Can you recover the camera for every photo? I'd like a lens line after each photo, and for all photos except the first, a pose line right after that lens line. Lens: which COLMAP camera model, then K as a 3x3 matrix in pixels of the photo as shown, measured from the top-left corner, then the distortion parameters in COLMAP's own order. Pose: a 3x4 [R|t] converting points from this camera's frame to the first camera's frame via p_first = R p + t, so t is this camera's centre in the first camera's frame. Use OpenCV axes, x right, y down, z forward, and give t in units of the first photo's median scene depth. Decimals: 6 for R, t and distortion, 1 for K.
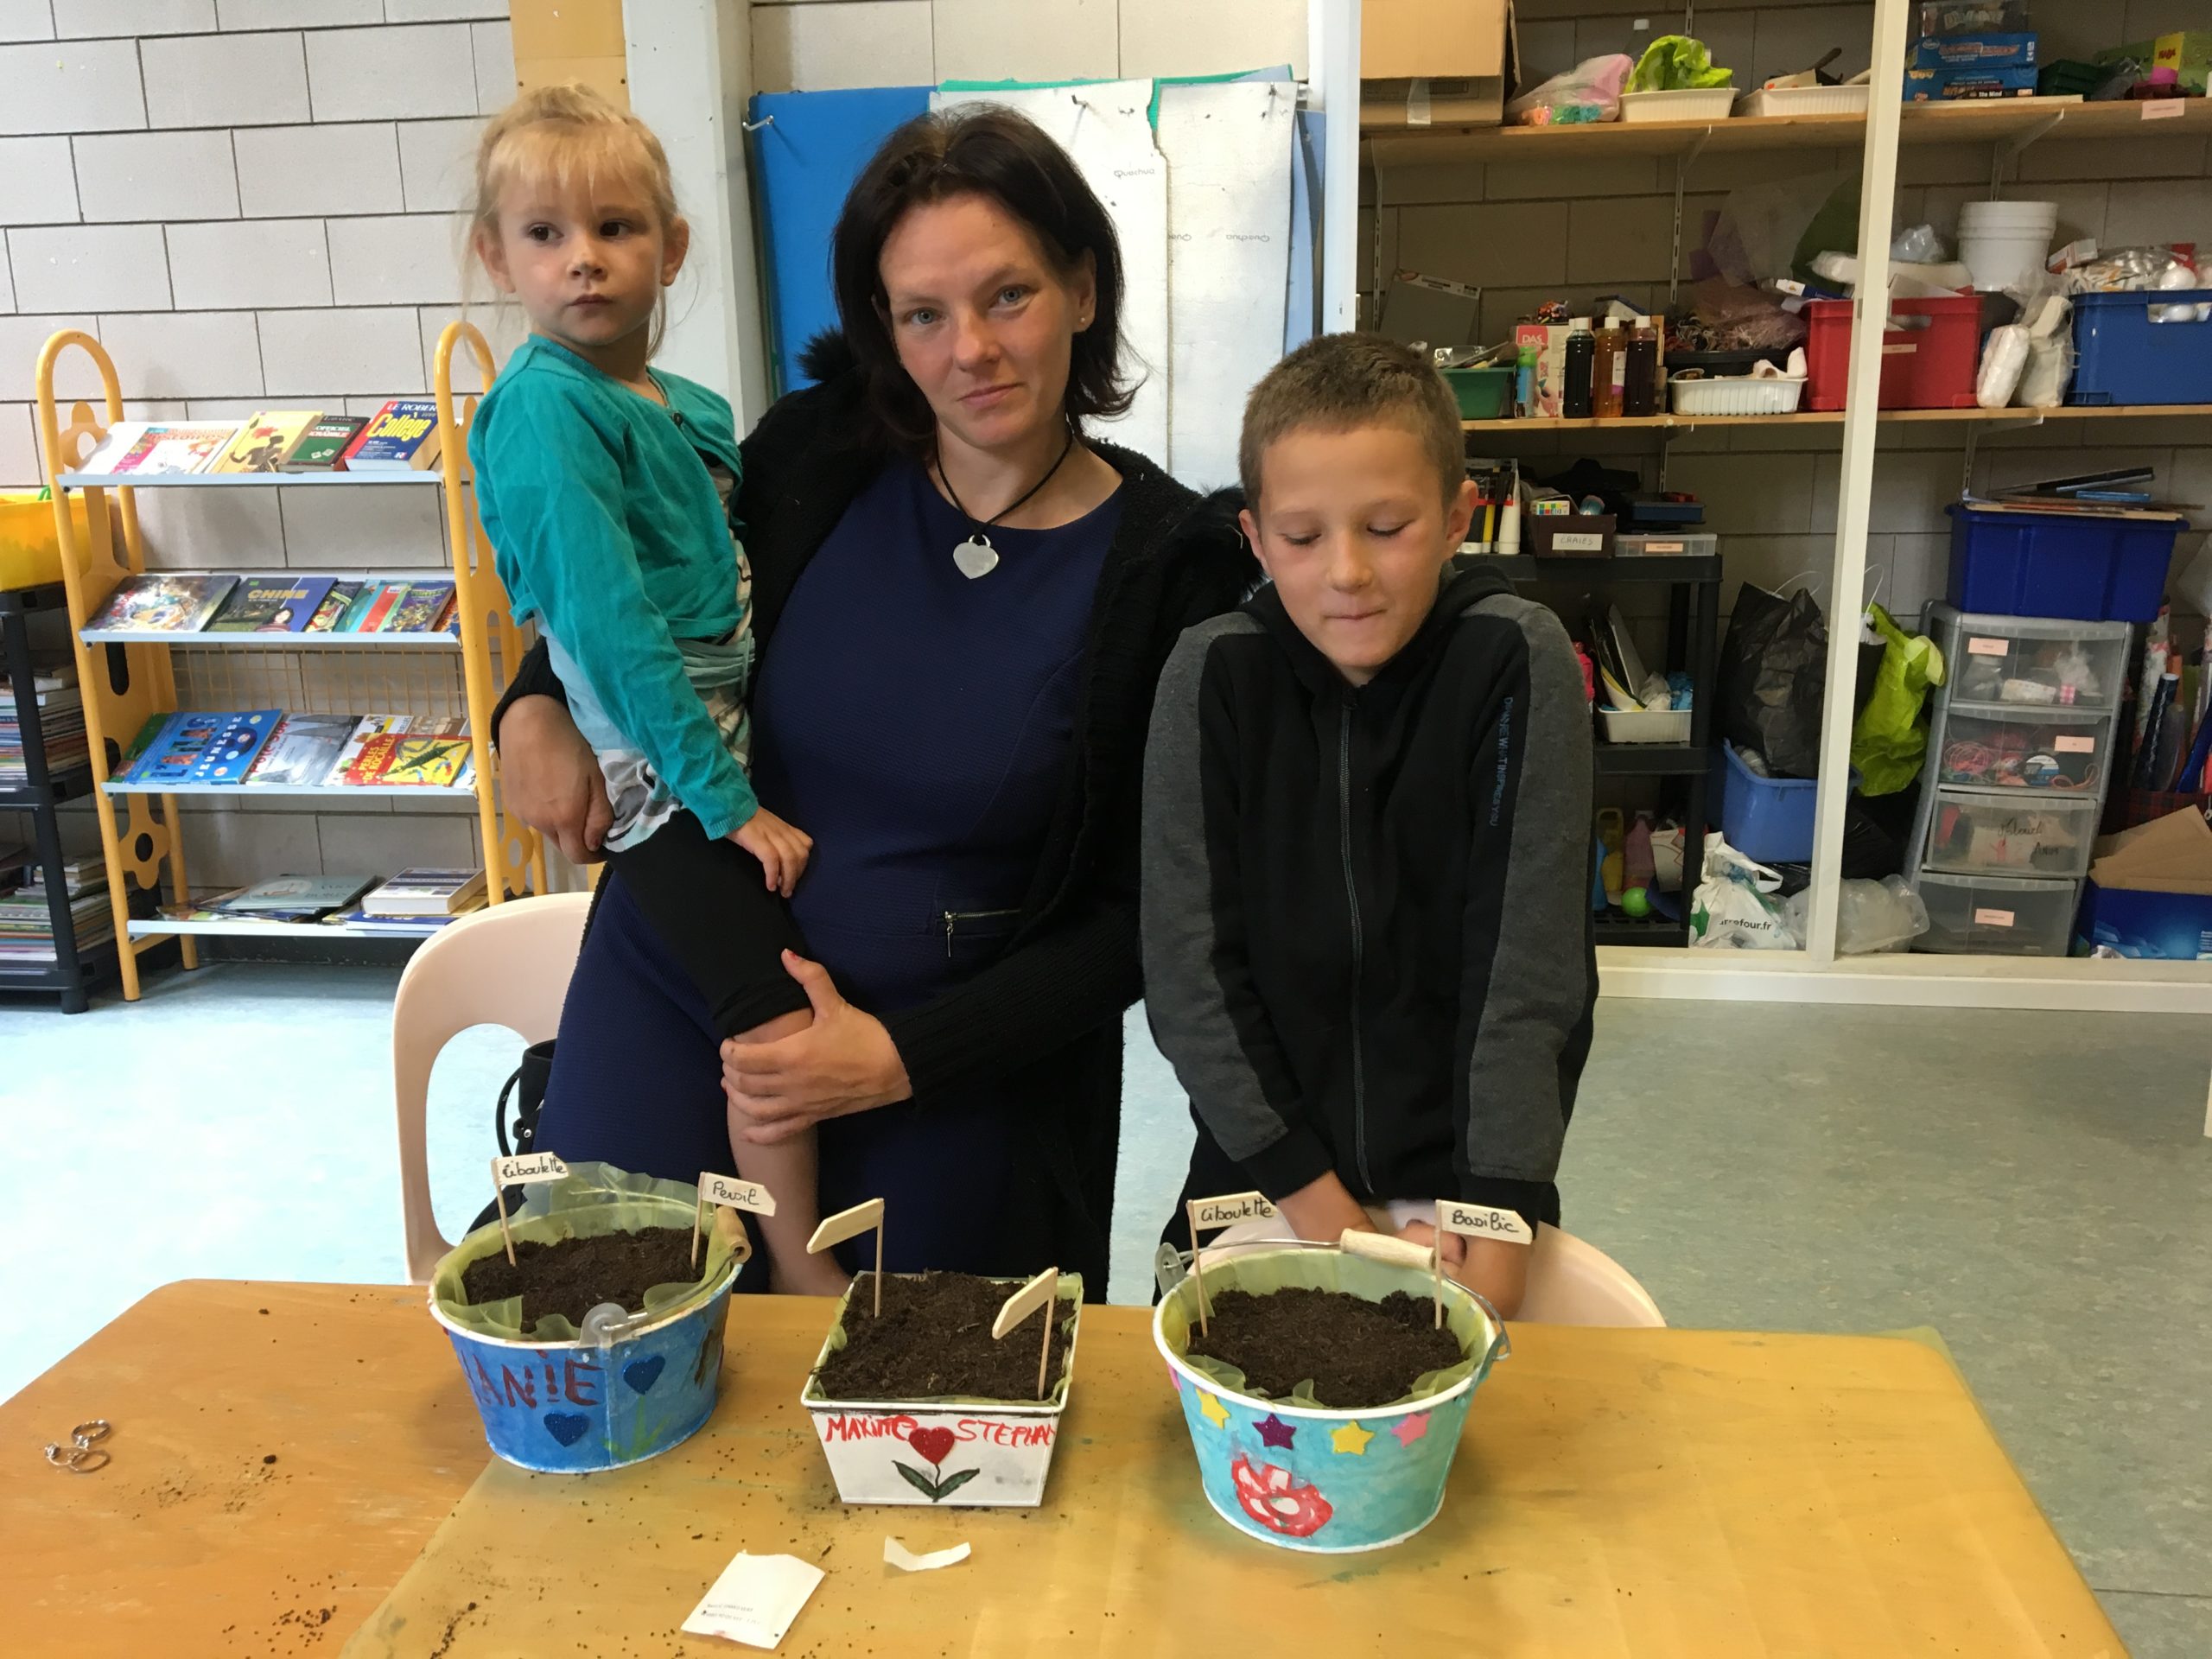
lens RADIAL K [[1836.6, 0, 1092.2], [0, 1836.6, 816.3], [0, 0, 1]] dist [0.078845, -0.126063]
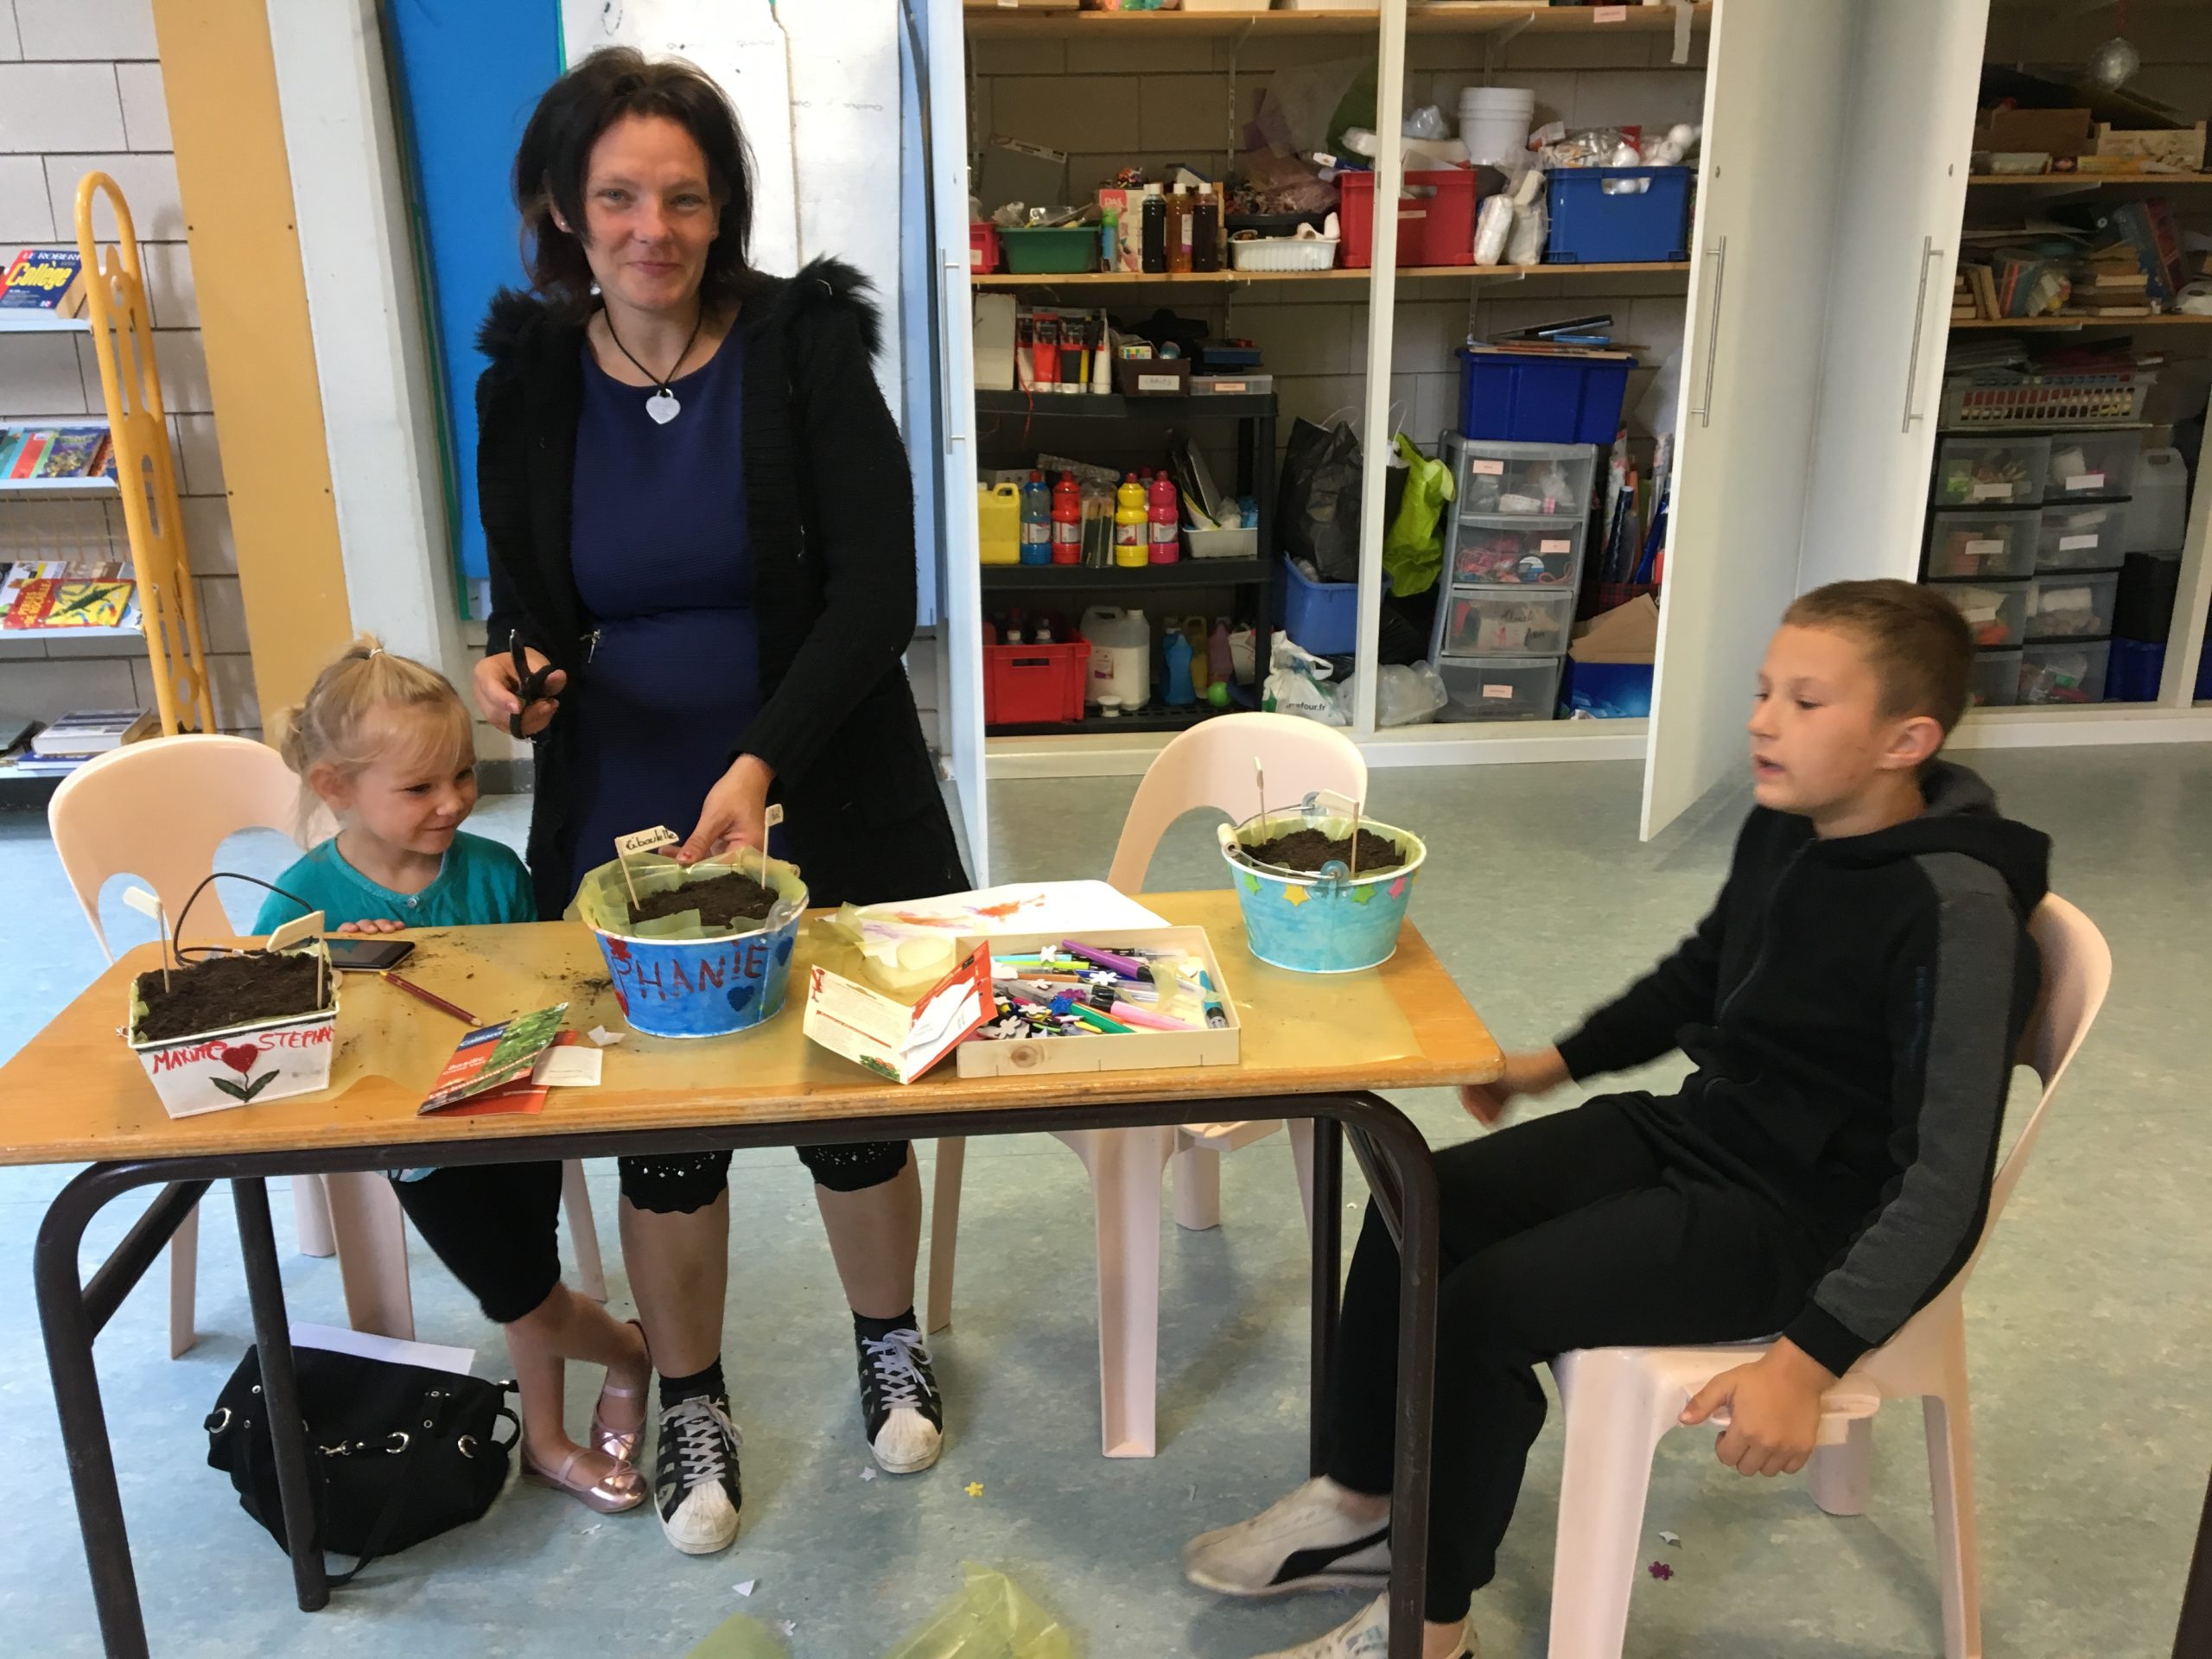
lens RADIAL K [[1836.6, 0, 1084.6], [0, 1836.6, 814.8], [0, 0, 1]] dist [0.078845, -0.126063]
pose [[0.977469, -0.056274, 0.203441, -0.033426], [0.040062, 0.995748, 0.082952, 0.023893], [-0.207244, -0.072933, 0.975567, -0.138500]]
